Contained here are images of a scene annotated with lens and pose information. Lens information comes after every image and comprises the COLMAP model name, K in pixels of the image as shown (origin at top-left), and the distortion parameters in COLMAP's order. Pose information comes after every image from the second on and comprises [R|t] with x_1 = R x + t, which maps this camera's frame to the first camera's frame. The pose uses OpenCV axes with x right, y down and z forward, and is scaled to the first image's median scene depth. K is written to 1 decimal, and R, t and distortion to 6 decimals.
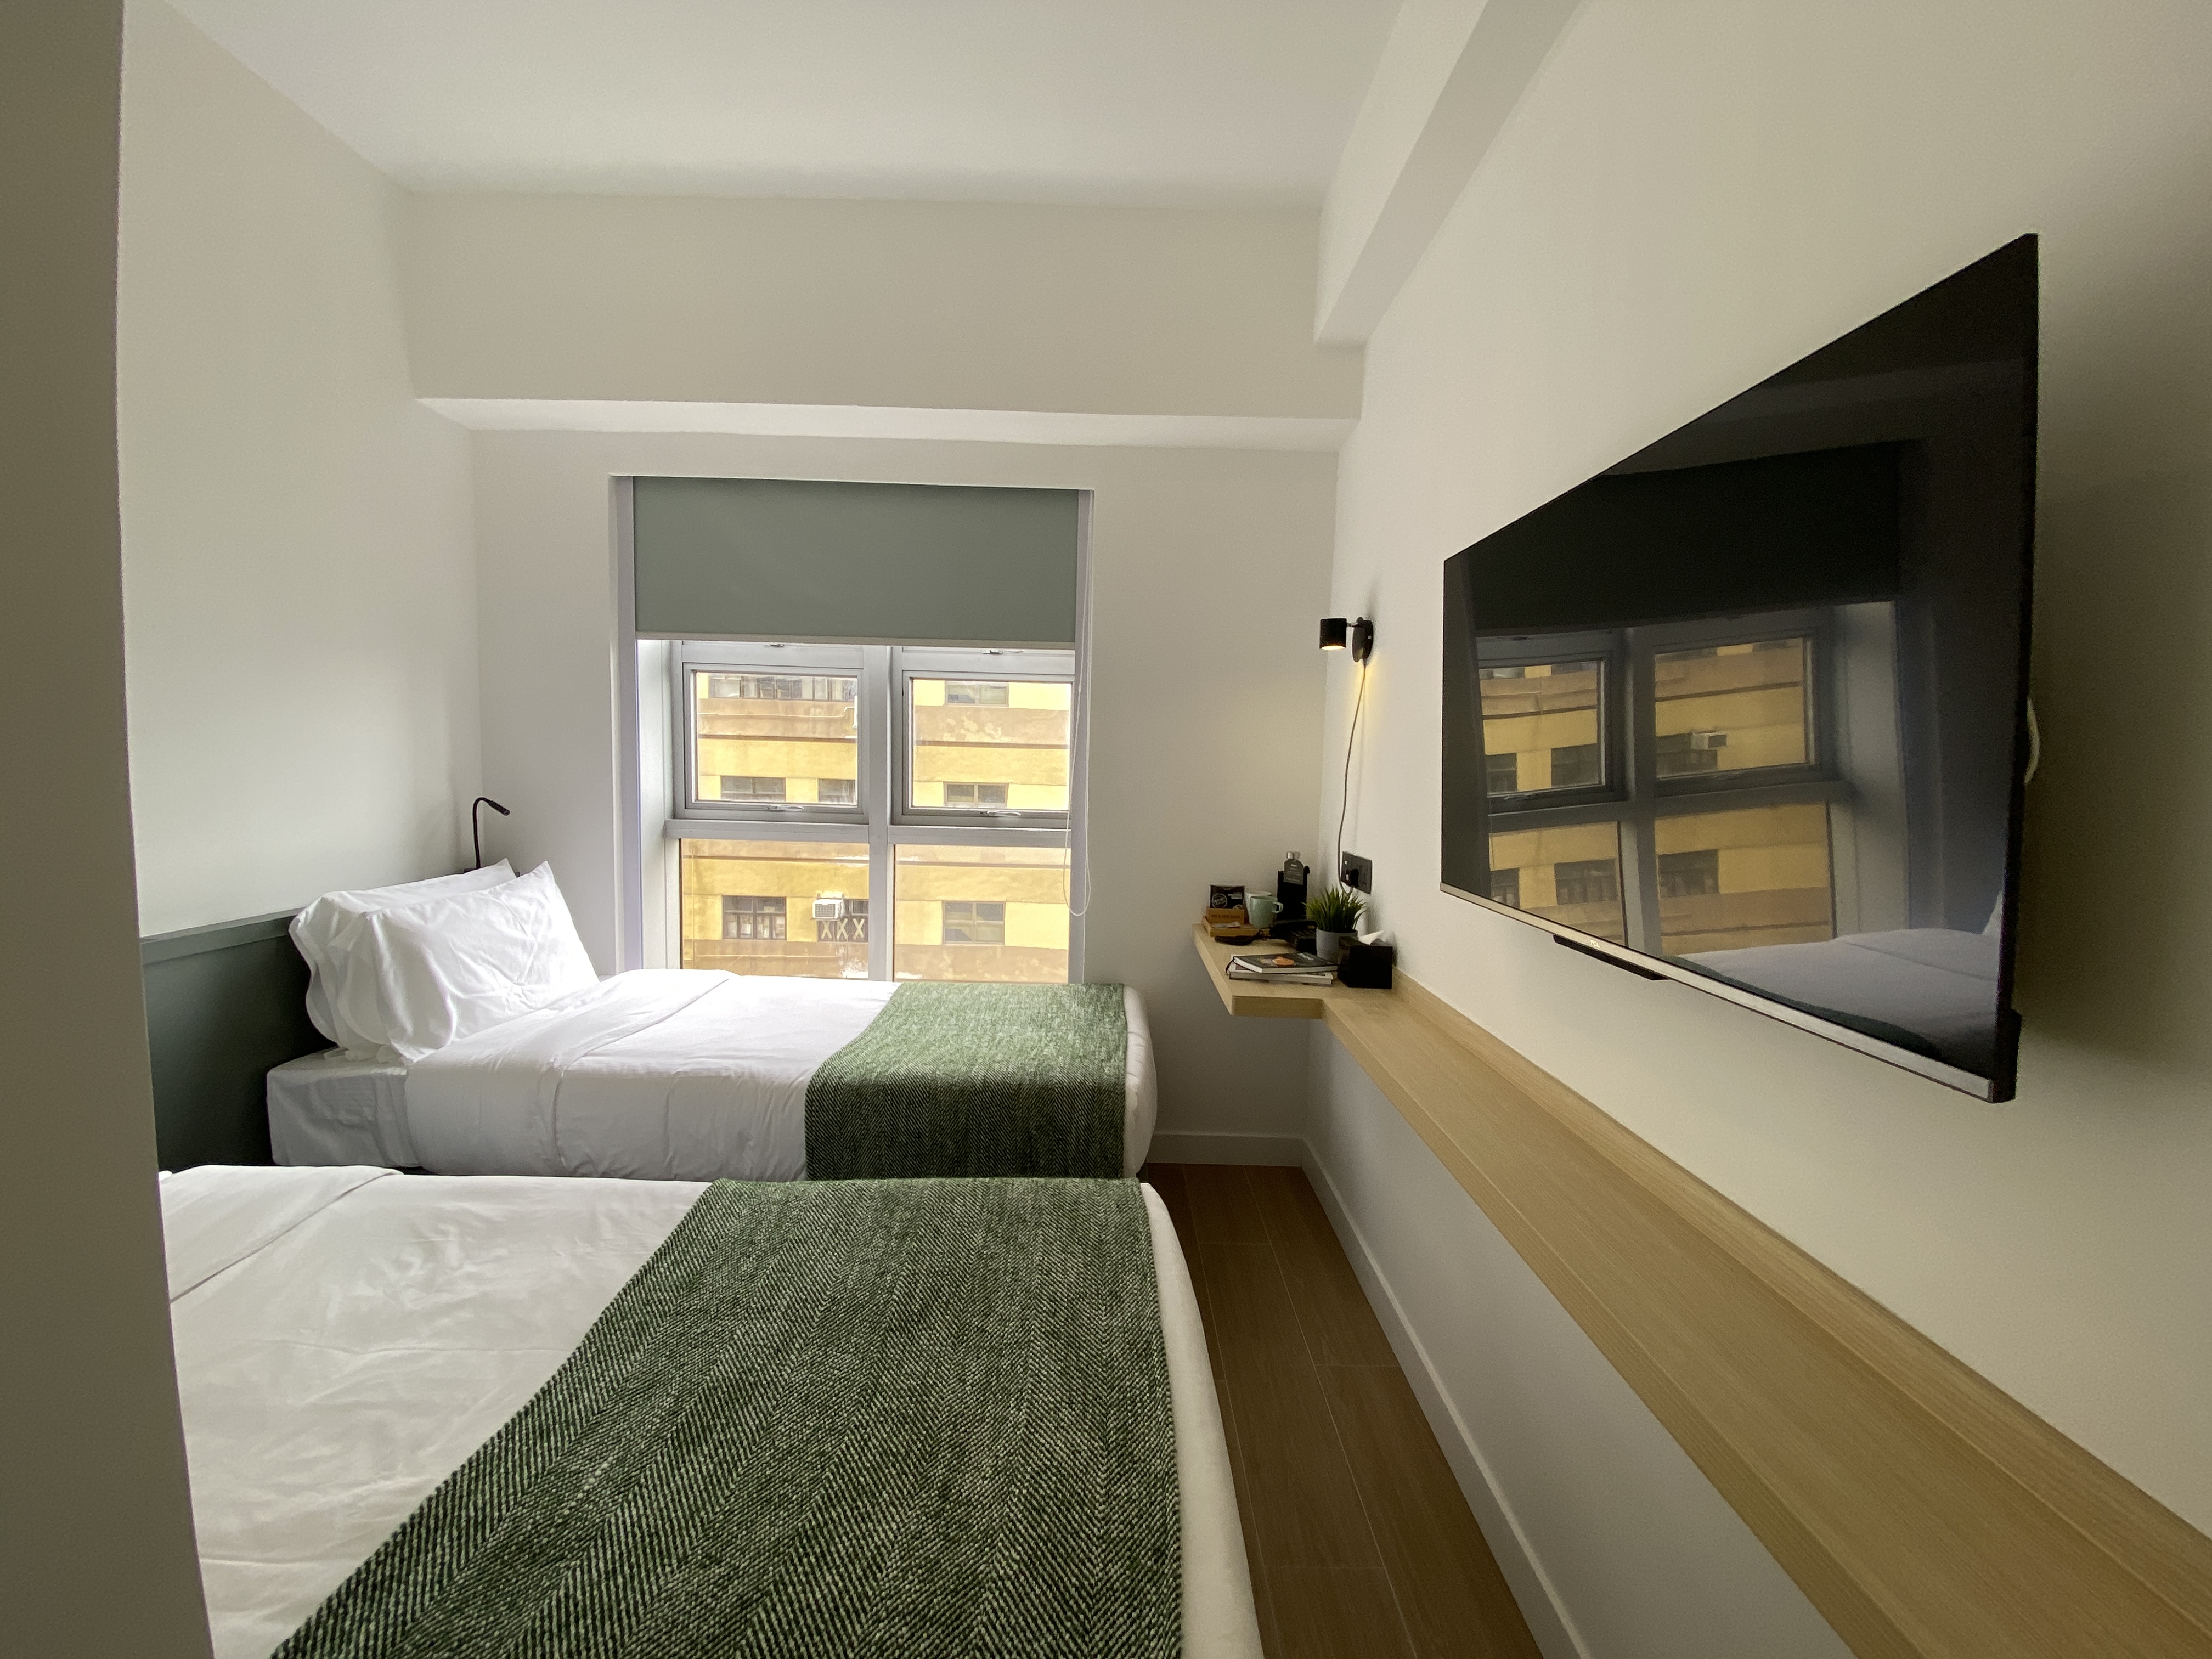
lens RADIAL K [[897.9, 0, 1106.0], [0, 897.9, 829.5], [0, 0, 1]] dist [-0.000131, -0.000039]
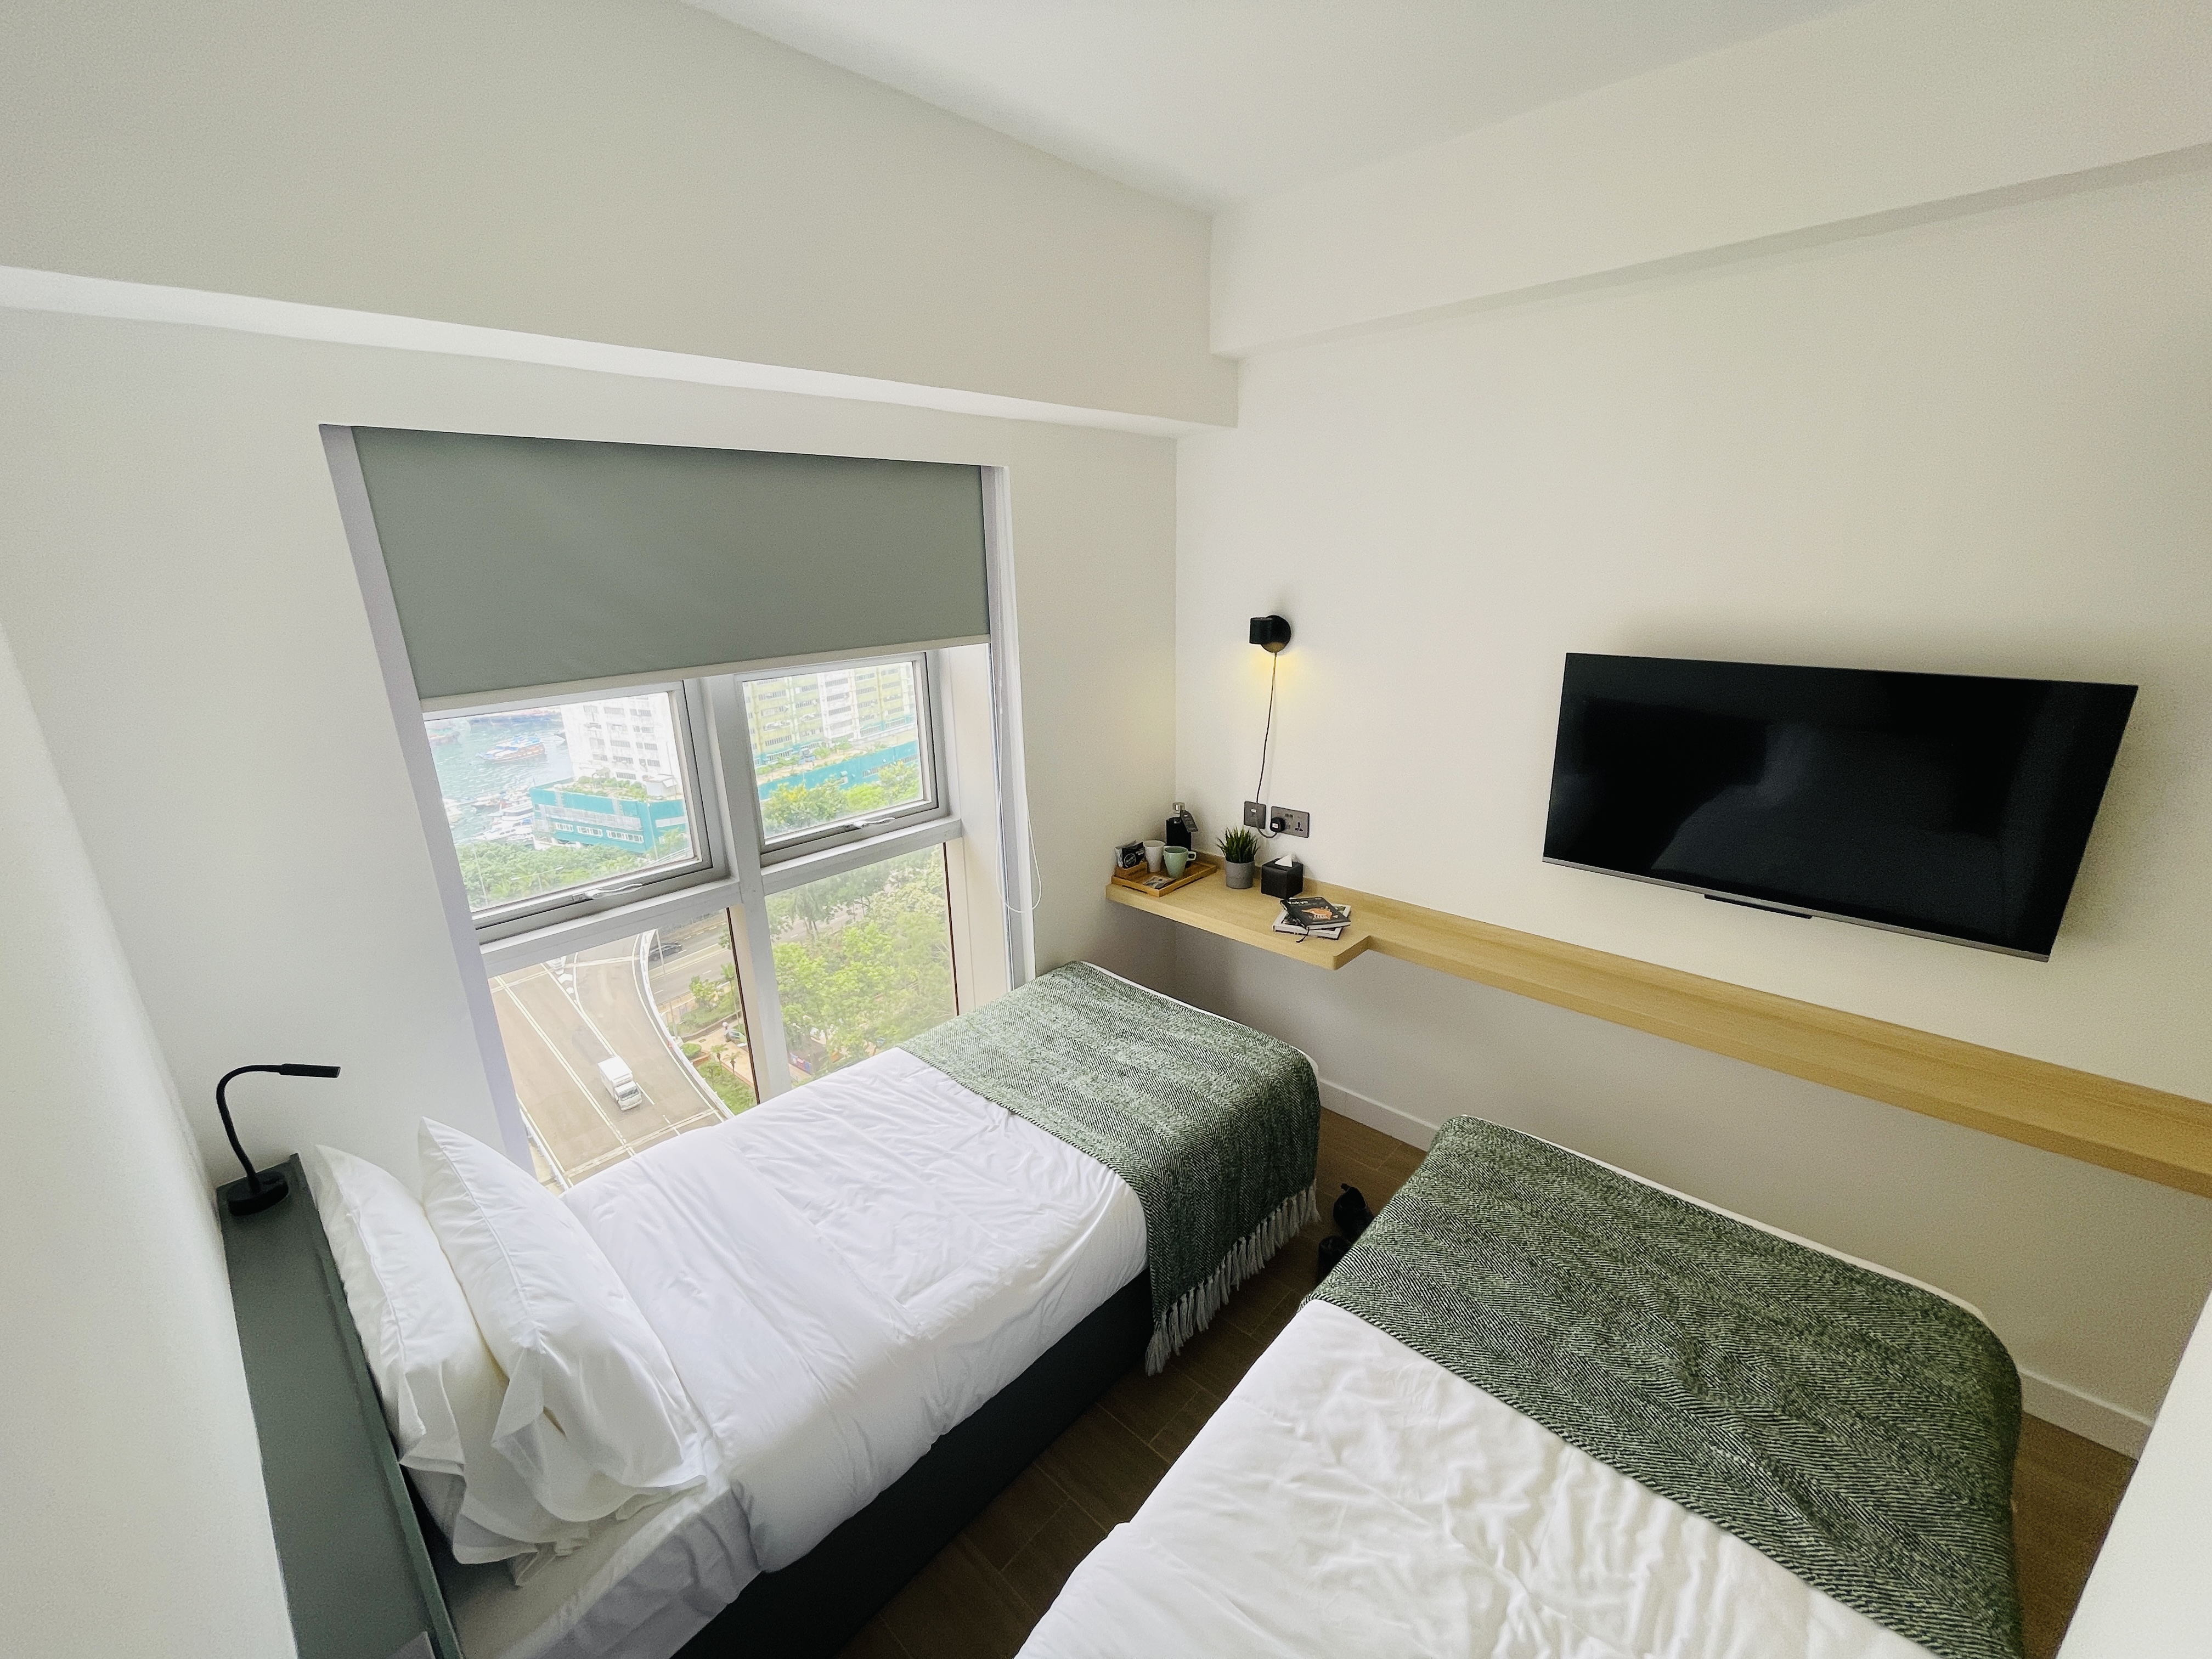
lens RADIAL K [[900.1, 0, 1106.0], [0, 900.1, 829.5], [0, 0, 1]] dist [0.000223, 0.000075]
pose [[0.686686, -0.256044, 0.680370, -0.649169], [0.098475, 0.960055, 0.261908, -0.255016], [-0.720253, -0.112849, 0.684471, 0.263043]]
